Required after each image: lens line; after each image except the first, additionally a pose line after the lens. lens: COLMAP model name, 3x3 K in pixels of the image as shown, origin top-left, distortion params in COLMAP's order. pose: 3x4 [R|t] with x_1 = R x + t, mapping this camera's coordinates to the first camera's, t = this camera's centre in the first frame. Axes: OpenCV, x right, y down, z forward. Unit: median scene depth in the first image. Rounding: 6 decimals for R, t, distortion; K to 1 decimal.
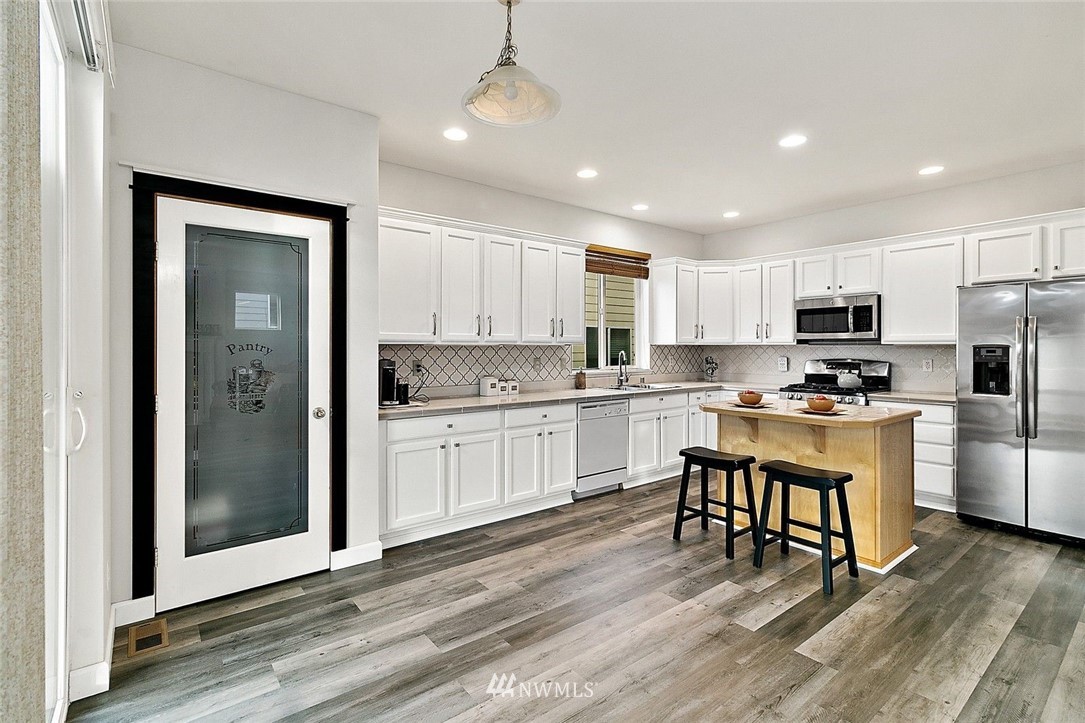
lens RADIAL K [[506.7, 0, 544.2], [0, 506.7, 354.2], [0, 0, 1]] dist [-0.000629, -0.000768]
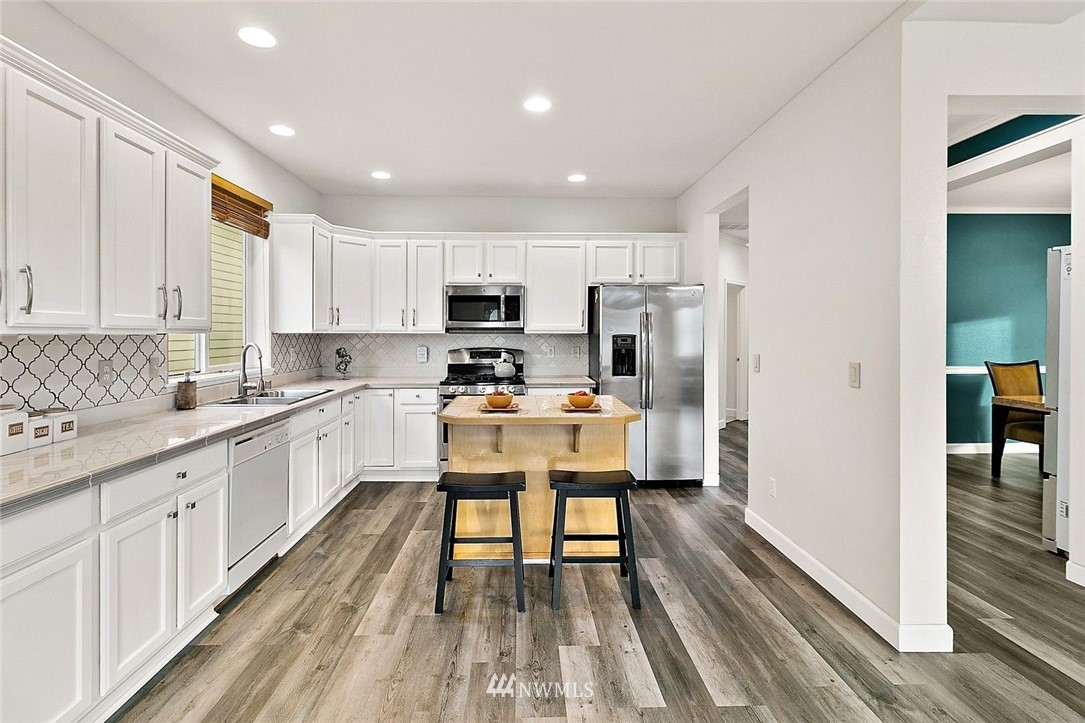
lens RADIAL K [[506.7, 0, 534.5], [0, 506.7, 339.2], [0, 0, 1]] dist [-0.000629, -0.000768]
pose [[0.598720, -0.008040, 0.800918, -0.176304], [0.009619, 0.999950, 0.002848, -0.011191], [-0.800901, 0.005999, 0.598767, 0.378342]]
